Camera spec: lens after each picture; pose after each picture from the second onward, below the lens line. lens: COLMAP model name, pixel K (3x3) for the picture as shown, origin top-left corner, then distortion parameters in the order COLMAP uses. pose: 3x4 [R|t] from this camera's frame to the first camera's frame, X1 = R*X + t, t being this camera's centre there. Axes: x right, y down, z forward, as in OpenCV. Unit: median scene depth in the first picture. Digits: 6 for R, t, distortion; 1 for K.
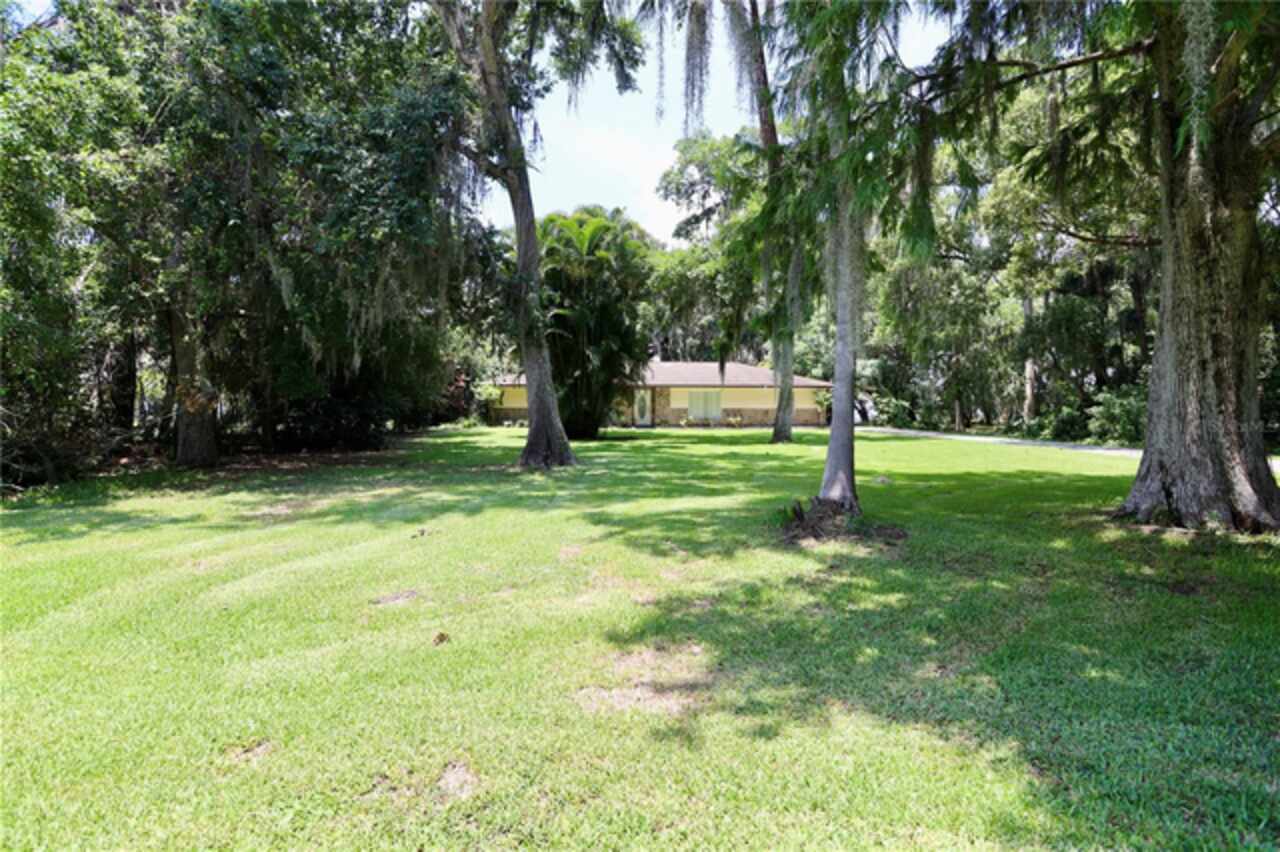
lens RADIAL K [[623.4, 0, 635.1], [0, 623.4, 416.7], [0, 0, 1]] dist [-0.080360, 0.030338]
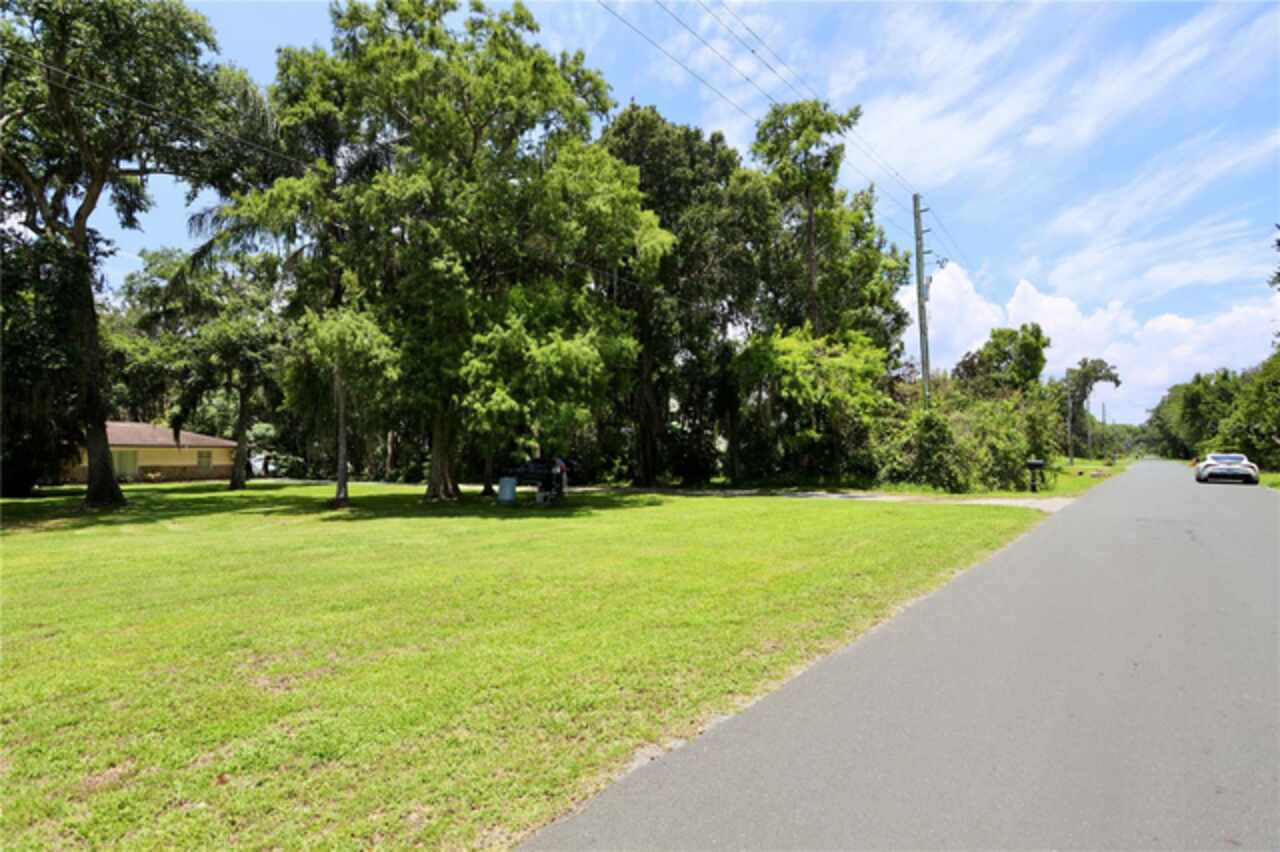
lens RADIAL K [[623.4, 0, 635.1], [0, 623.4, 416.7], [0, 0, 1]] dist [-0.080360, 0.030338]
pose [[0.571229, 0.045641, 0.819521, -0.237421], [0.023641, 0.997124, -0.072011, -0.002697], [-0.820450, 0.060509, 0.568507, -0.341663]]
